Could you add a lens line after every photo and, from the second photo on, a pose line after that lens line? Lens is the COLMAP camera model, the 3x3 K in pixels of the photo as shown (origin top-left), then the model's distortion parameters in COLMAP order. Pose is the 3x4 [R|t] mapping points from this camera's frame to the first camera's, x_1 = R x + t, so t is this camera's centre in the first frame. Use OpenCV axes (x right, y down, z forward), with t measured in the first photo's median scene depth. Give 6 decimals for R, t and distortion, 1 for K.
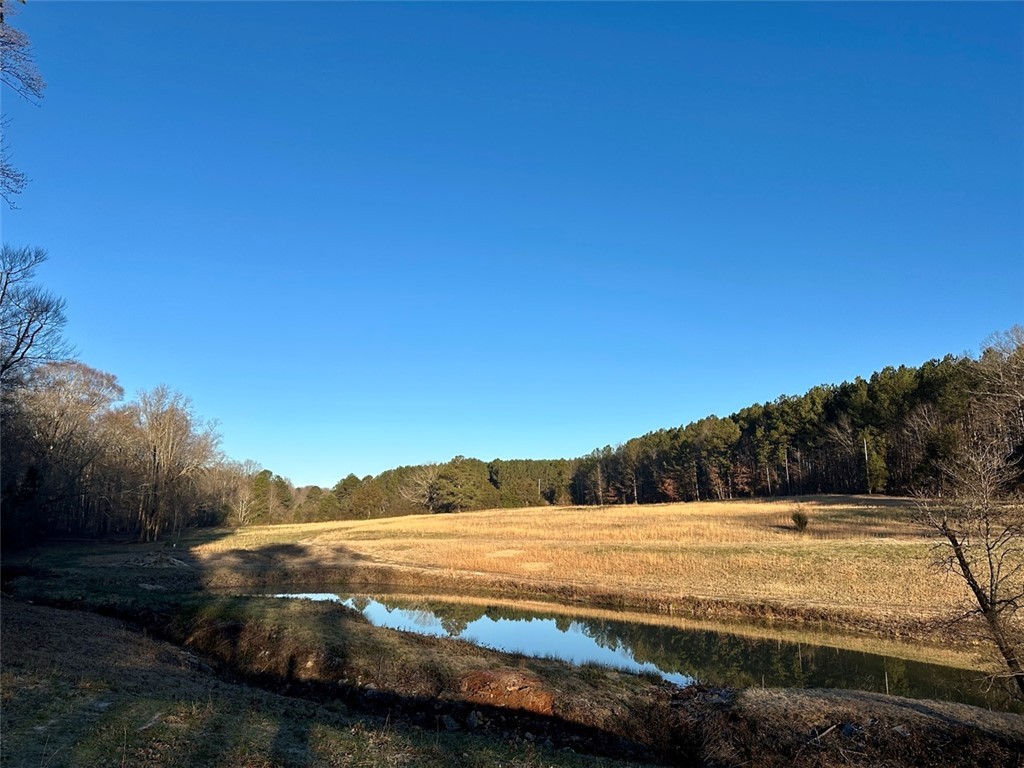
lens RADIAL K [[711.1, 0, 513.7], [0, 711.1, 382.7], [0, 0, 1]] dist [0.004198, -0.004816]
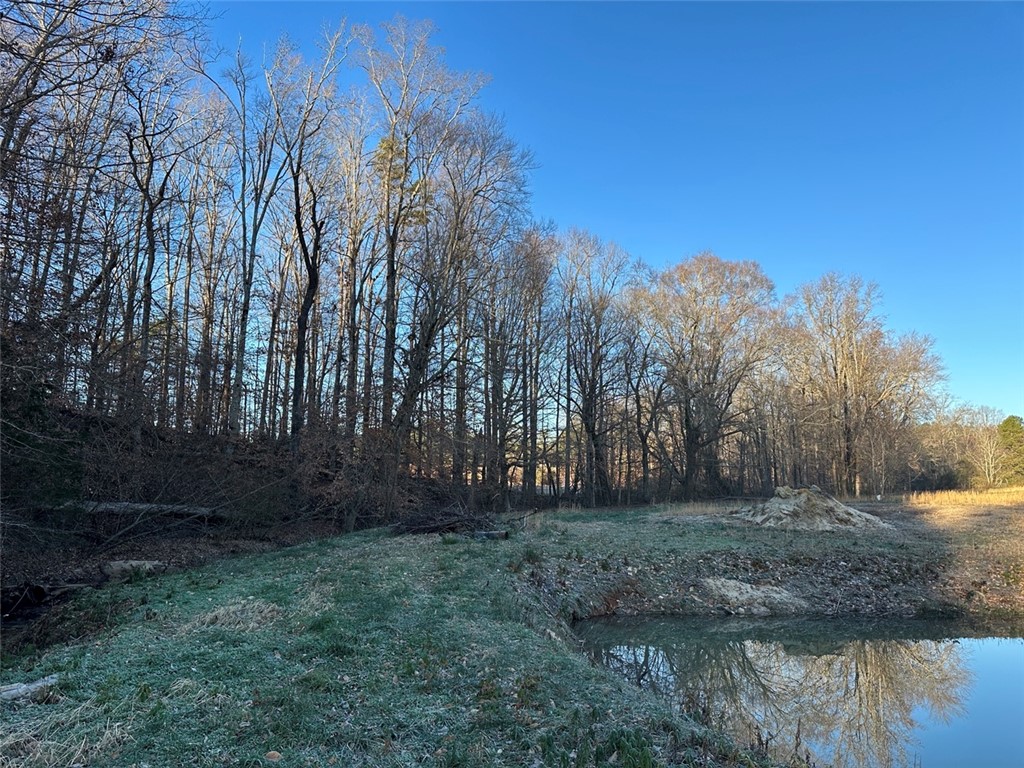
lens RADIAL K [[711.1, 0, 511.9], [0, 711.1, 381.2], [0, 0, 1]] dist [0.004198, -0.004816]
pose [[0.590824, -0.135529, -0.795335, -0.274030], [0.162149, 0.985622, -0.047500, 0.168411], [0.790338, -0.100899, 0.604306, 0.633393]]
